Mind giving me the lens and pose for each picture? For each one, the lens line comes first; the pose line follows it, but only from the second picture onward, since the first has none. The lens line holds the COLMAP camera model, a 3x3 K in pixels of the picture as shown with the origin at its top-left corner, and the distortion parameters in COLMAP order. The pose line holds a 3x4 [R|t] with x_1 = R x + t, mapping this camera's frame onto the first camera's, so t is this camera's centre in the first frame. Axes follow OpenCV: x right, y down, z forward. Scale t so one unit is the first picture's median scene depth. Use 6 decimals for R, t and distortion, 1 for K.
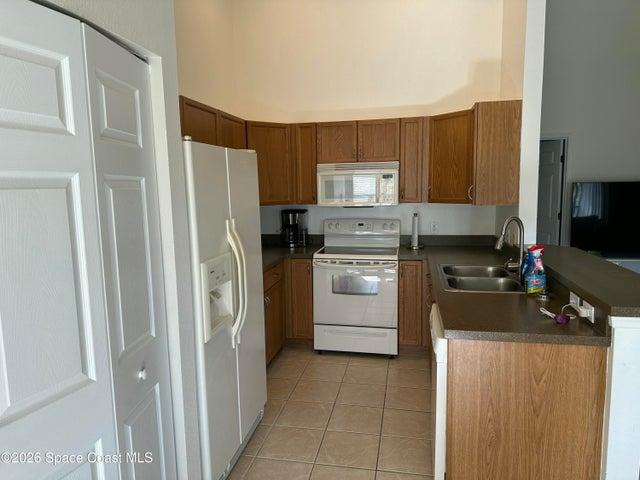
lens RADIAL K [[450.4, 0, 316.5], [0, 450.4, 241.3], [0, 0, 1]] dist [0.147041, -0.216066]
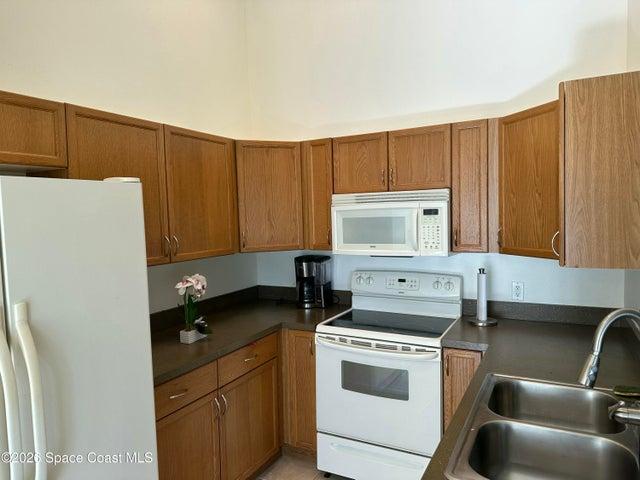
lens RADIAL K [[450.4, 0, 316.5], [0, 450.4, 241.3], [0, 0, 1]] dist [0.147041, -0.216066]
pose [[0.962741, 0.008552, -0.270289, 0.173771], [-0.024912, 0.998054, -0.057155, -0.059058], [0.269275, 0.061759, 0.961081, 0.325313]]
